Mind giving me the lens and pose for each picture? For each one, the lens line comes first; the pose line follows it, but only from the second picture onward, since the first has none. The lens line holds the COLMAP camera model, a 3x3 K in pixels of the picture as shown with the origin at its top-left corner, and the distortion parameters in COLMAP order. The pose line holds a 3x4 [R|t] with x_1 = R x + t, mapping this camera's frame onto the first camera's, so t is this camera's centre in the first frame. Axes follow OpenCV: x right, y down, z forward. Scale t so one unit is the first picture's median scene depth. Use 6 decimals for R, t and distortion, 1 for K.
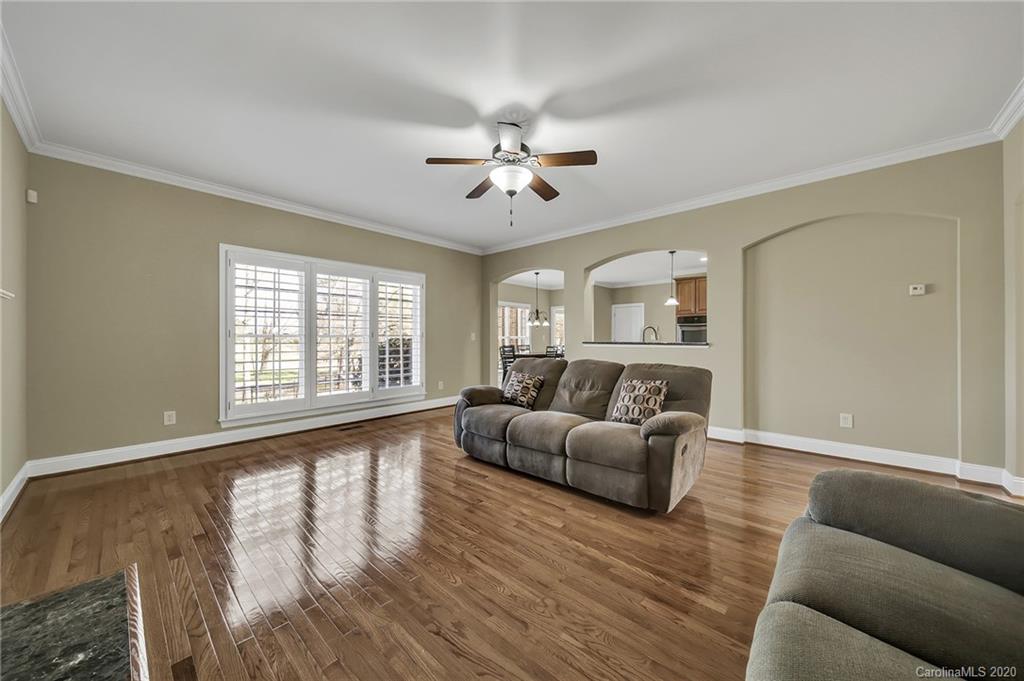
lens RADIAL K [[367.3, 0, 516.8], [0, 367.3, 339.3], [0, 0, 1]] dist [0.000408, -0.000007]
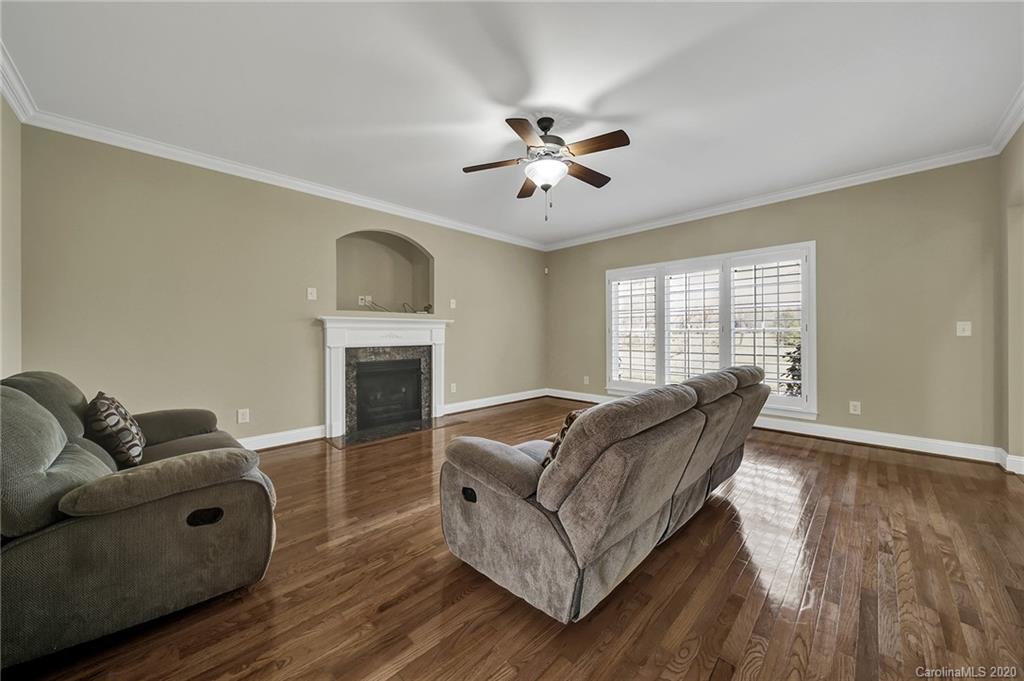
lens RADIAL K [[367.3, 0, 509.5], [0, 367.3, 333.8], [0, 0, 1]] dist [0.000408, -0.000007]
pose [[-0.068163, -0.002116, -0.997672, 0.712472], [-0.001170, 0.999997, -0.002041, 0.001973], [0.997674, 0.001028, -0.068165, 0.698925]]
